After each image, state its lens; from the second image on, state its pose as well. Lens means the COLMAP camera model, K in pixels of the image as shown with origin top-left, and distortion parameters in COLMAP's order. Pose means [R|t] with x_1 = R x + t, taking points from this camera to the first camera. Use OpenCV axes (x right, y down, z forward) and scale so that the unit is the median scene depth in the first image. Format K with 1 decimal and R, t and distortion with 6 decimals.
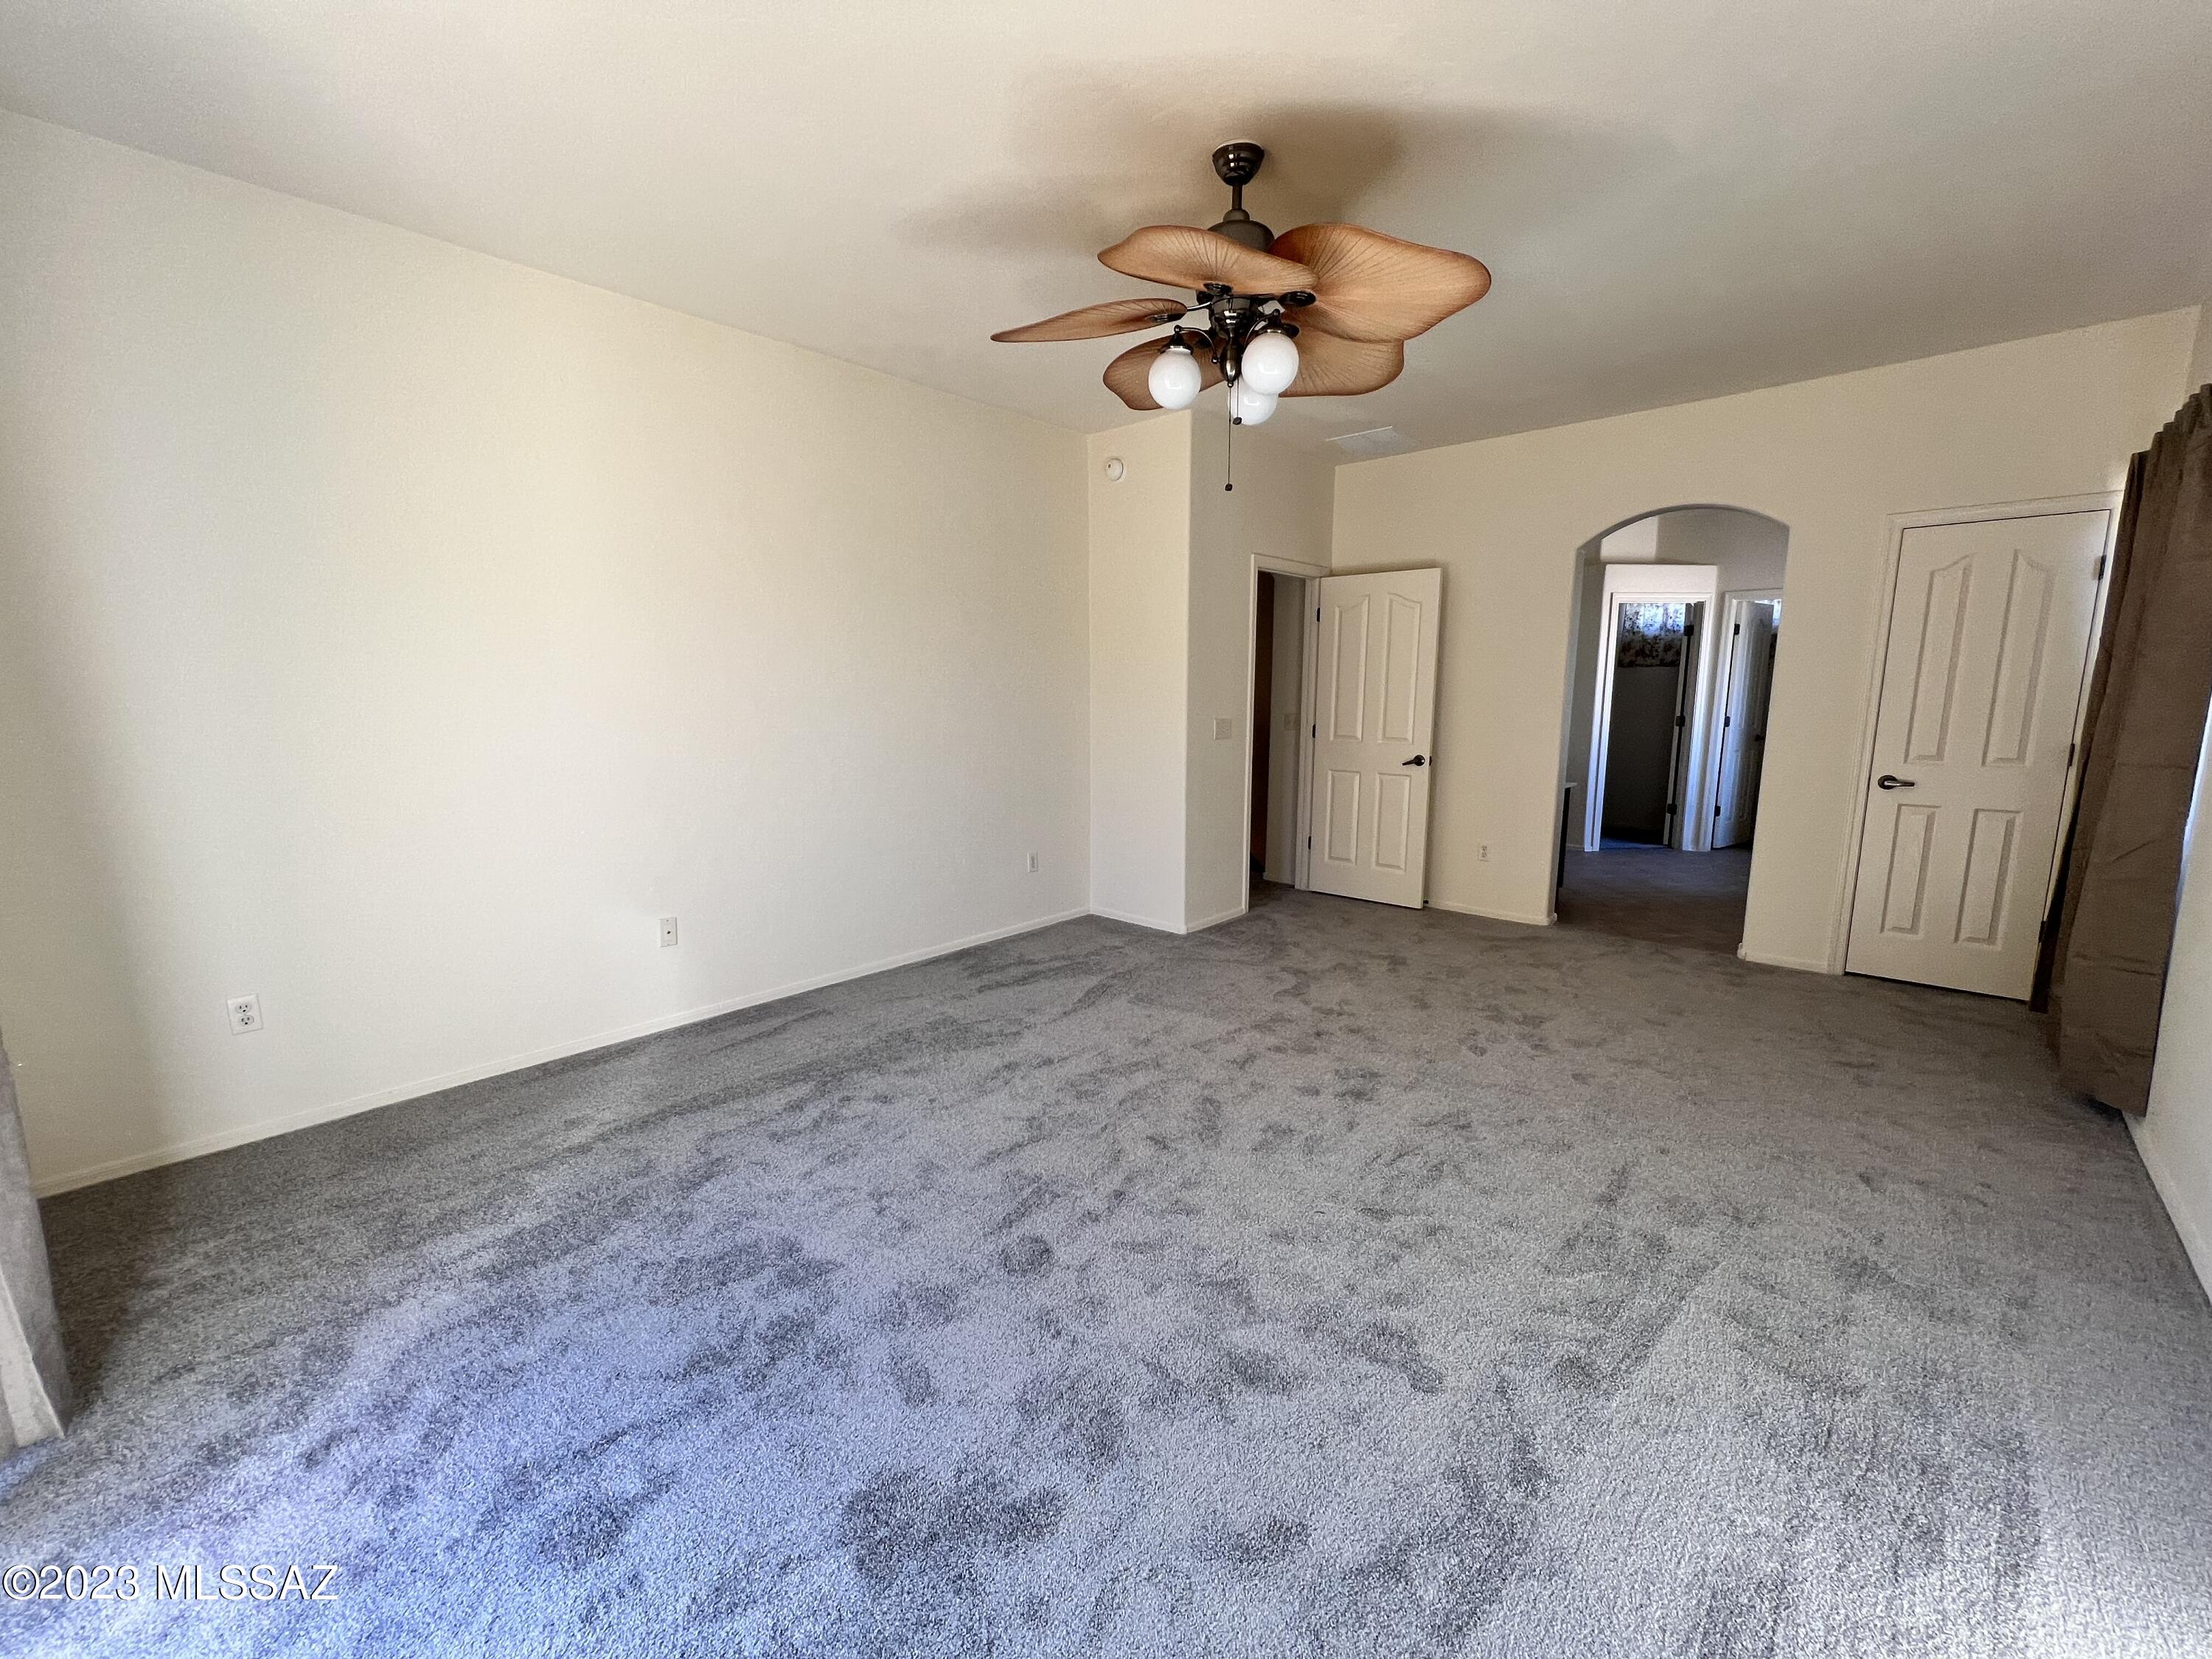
lens RADIAL K [[882.6, 0, 1110.2], [0, 882.6, 829.0], [0, 0, 1]] dist [-0.003259, 0.001242]
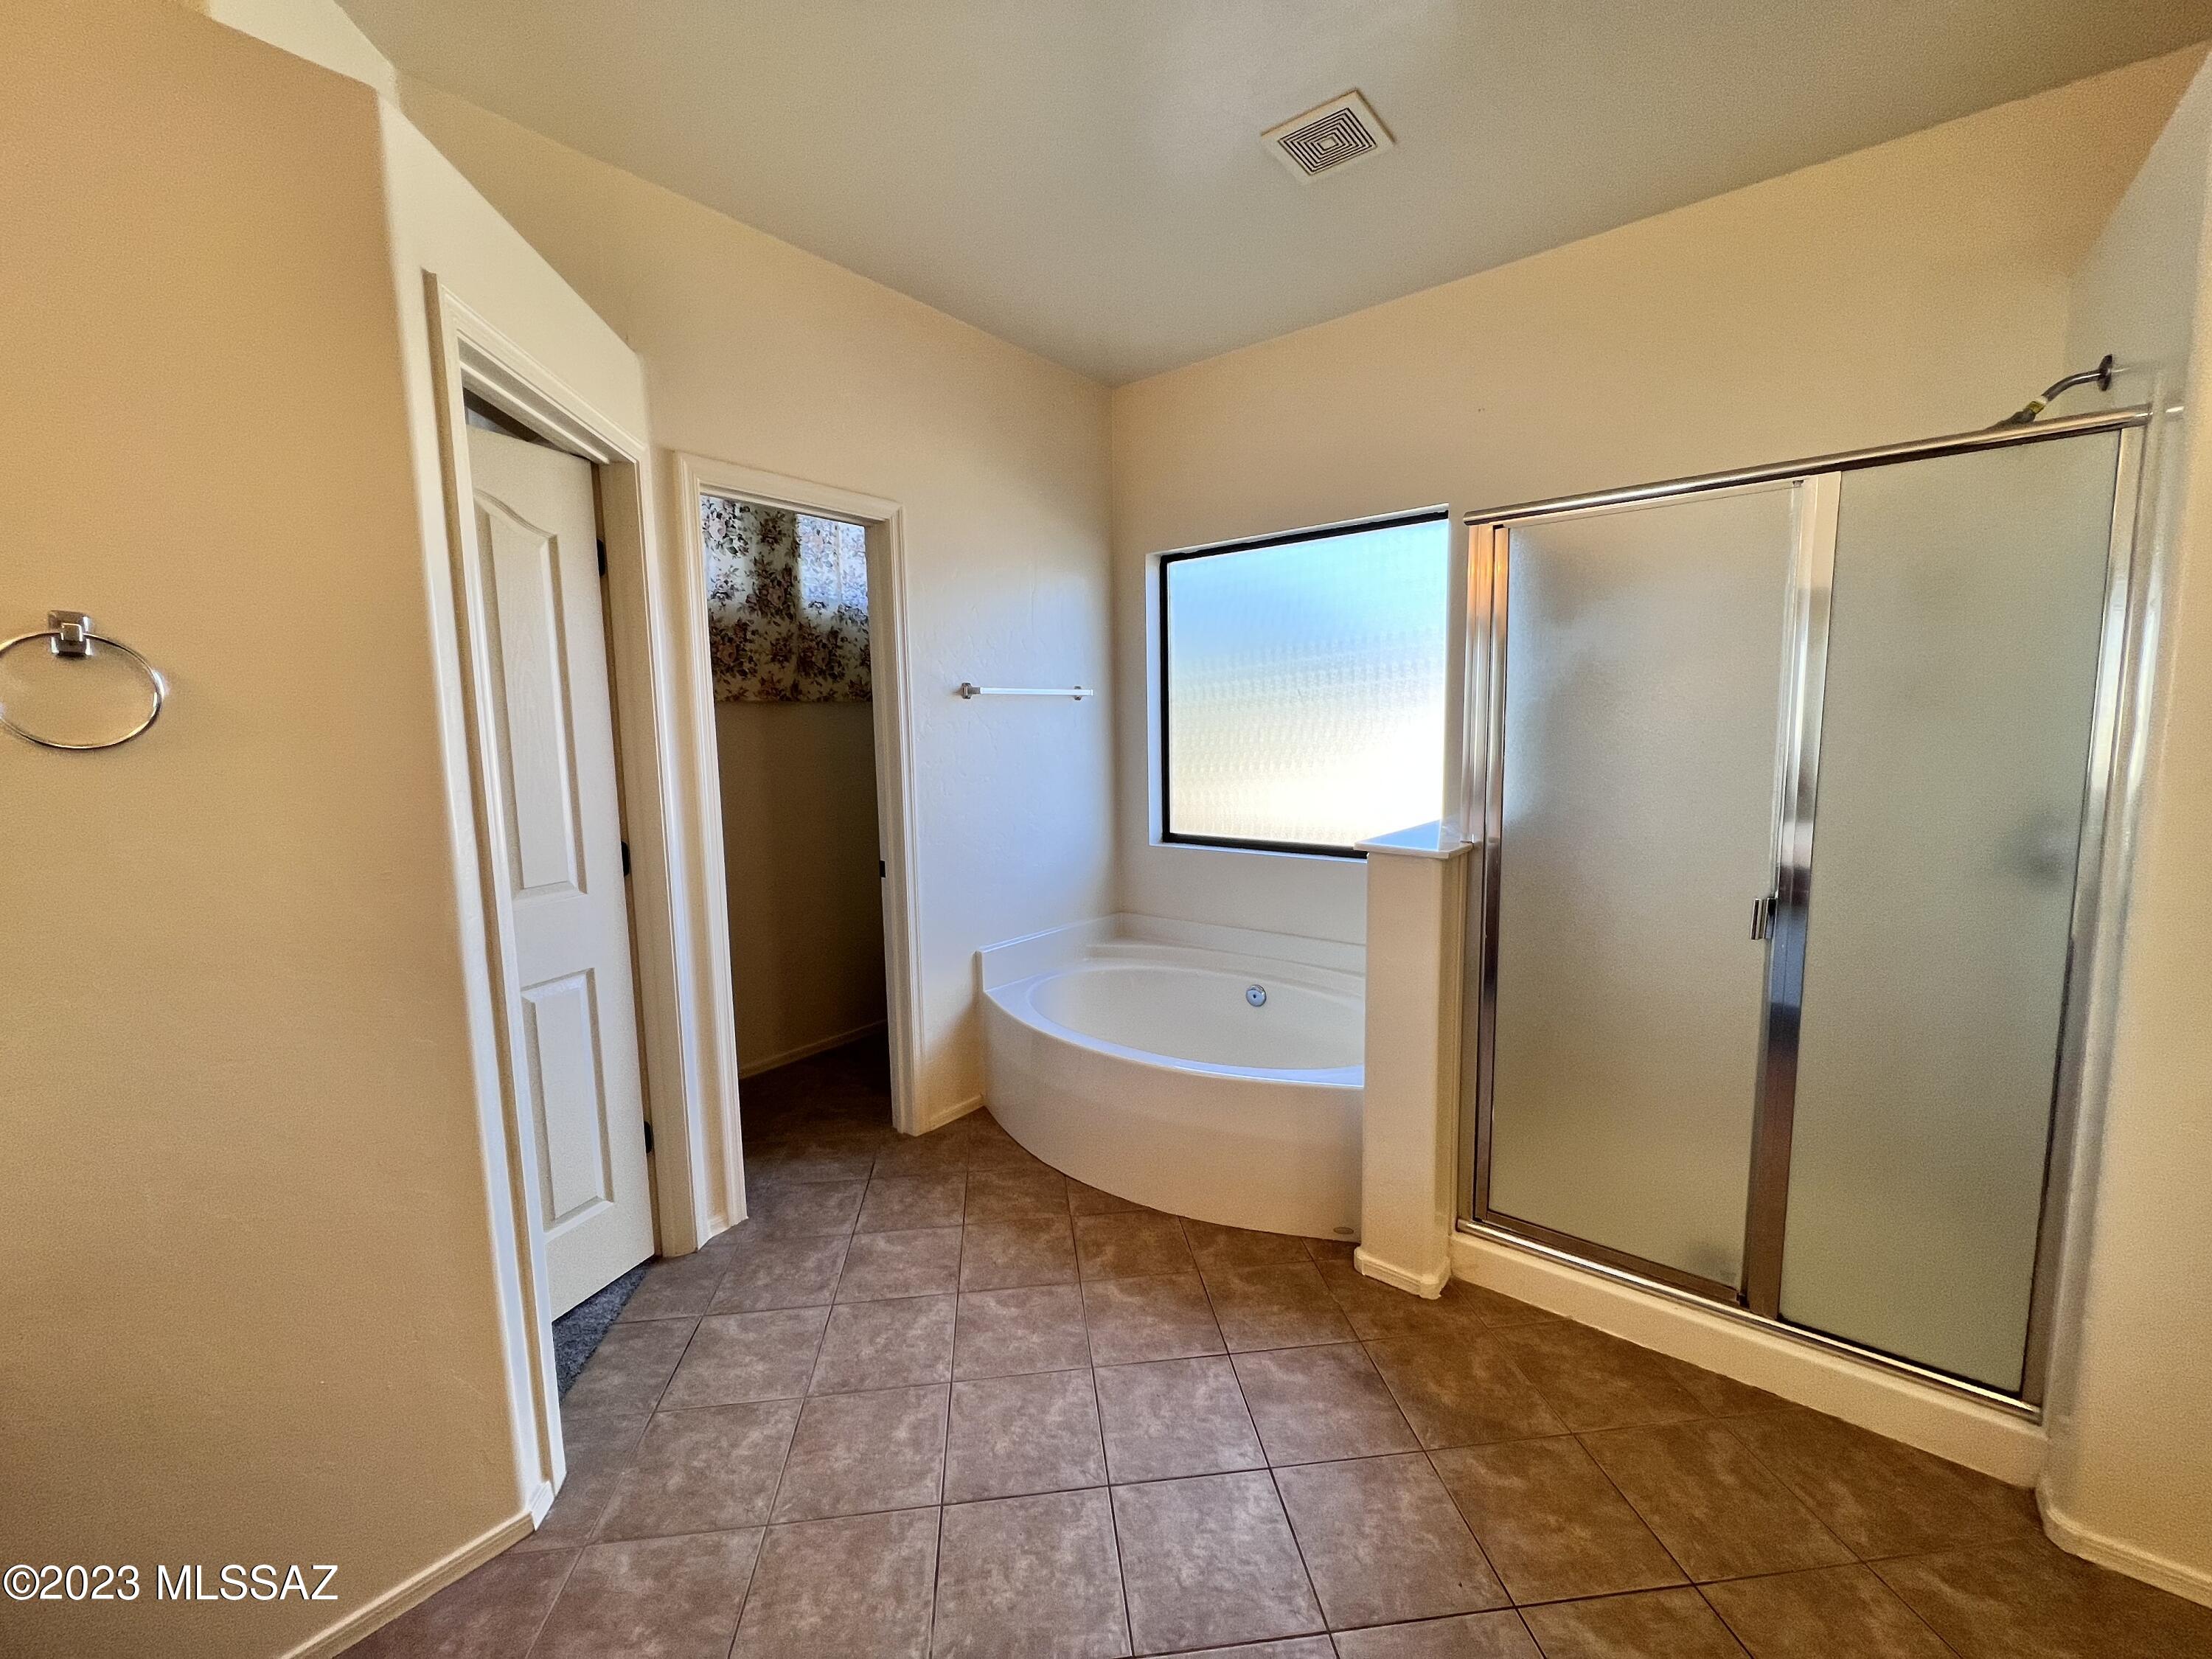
lens RADIAL K [[882.6, 0, 1099.2], [0, 882.6, 828.5], [0, 0, 1]] dist [-0.003259, 0.001242]
pose [[-0.050055, -0.111919, 0.992456, 0.322263], [0.173725, 0.977578, 0.119003, -0.133965], [-0.983521, 0.178371, -0.029489, 0.800401]]
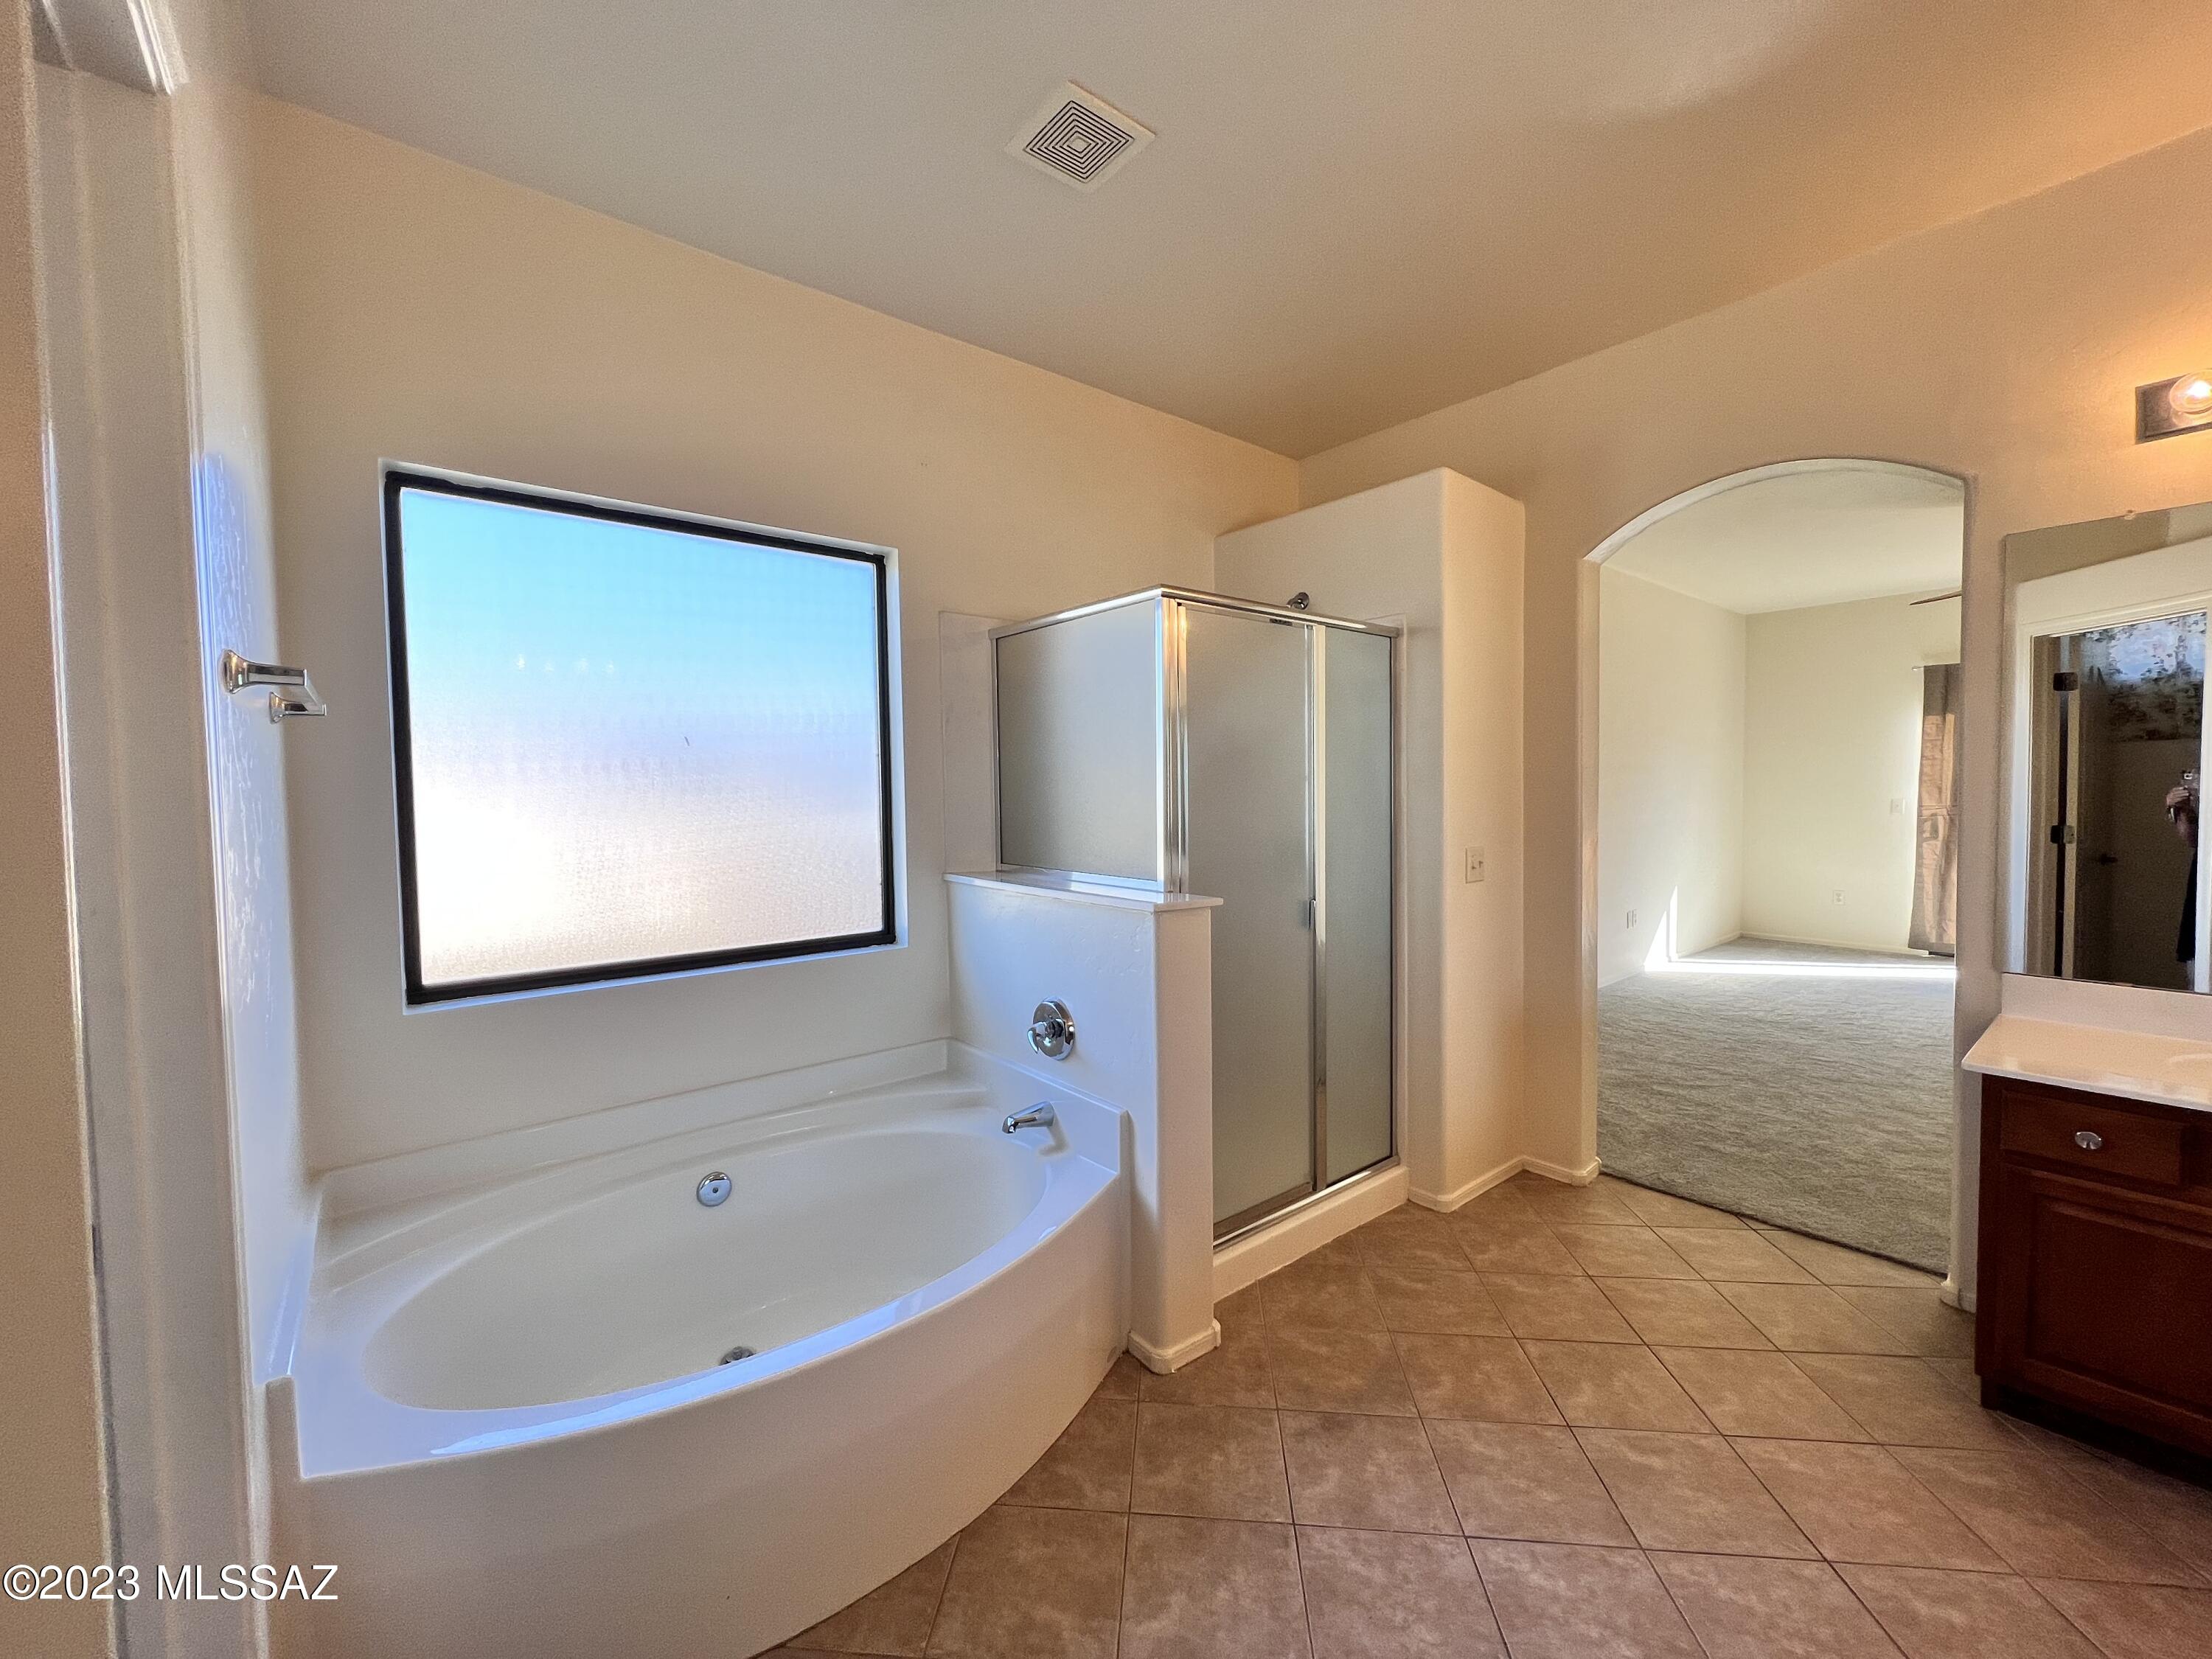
lens RADIAL K [[882.6, 0, 1101.5], [0, 882.6, 830.6], [0, 0, 1]] dist [-0.003259, 0.001242]
pose [[-0.986710, 0.009297, 0.162228, 0.566079], [0.041859, 0.979211, 0.198478, -0.155325], [-0.157010, 0.202631, -0.966586, 0.960990]]
